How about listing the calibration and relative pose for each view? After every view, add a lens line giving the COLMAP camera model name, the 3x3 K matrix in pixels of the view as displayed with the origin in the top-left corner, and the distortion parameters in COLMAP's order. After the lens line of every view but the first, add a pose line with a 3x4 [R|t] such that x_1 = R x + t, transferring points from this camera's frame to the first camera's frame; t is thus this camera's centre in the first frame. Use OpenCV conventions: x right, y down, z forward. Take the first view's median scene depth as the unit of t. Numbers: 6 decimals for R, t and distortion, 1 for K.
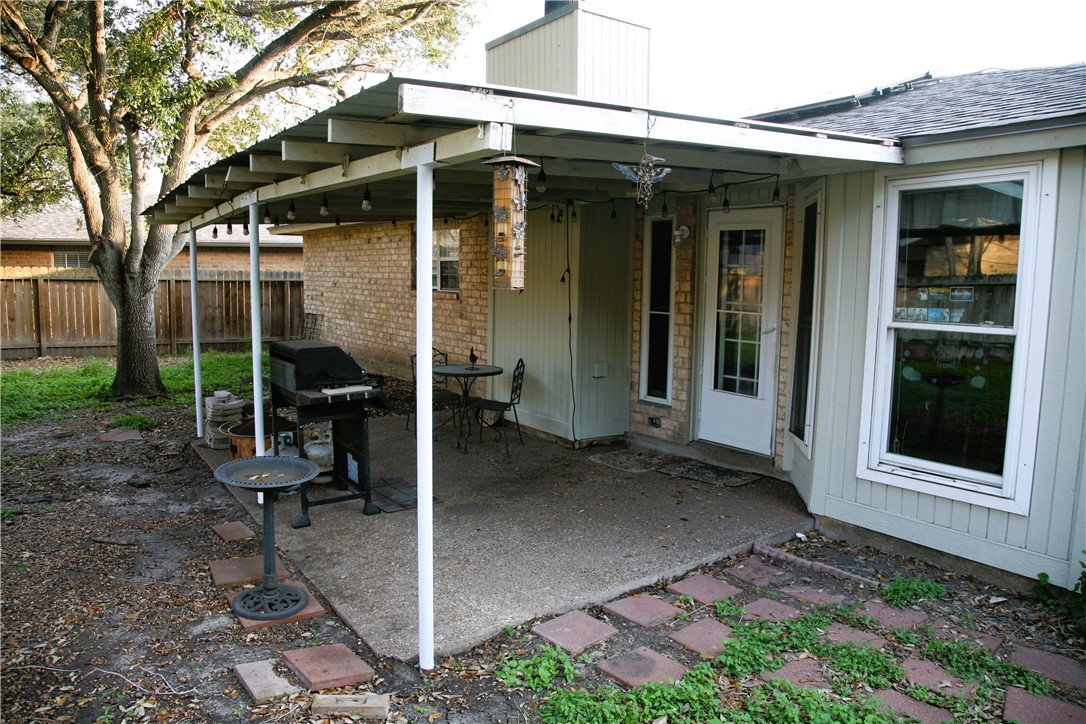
lens RADIAL K [[761.9, 0, 542.1], [0, 761.9, 389.3], [0, 0, 1]] dist [-0.075271, 0.001593]
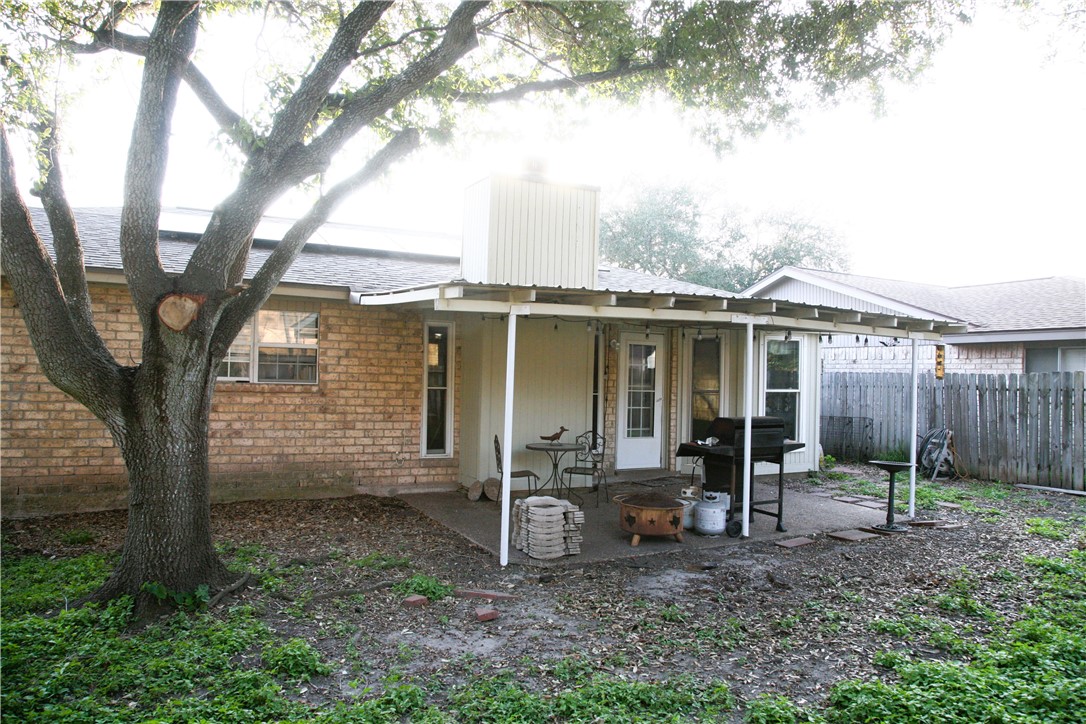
lens RADIAL K [[761.9, 0, 542.1], [0, 761.9, 389.3], [0, 0, 1]] dist [-0.075271, 0.001593]
pose [[0.110940, -0.006259, 0.993807, -1.553278], [0.138009, 0.990388, -0.009168, -0.122960], [-0.984198, 0.138172, 0.110738, 1.031725]]
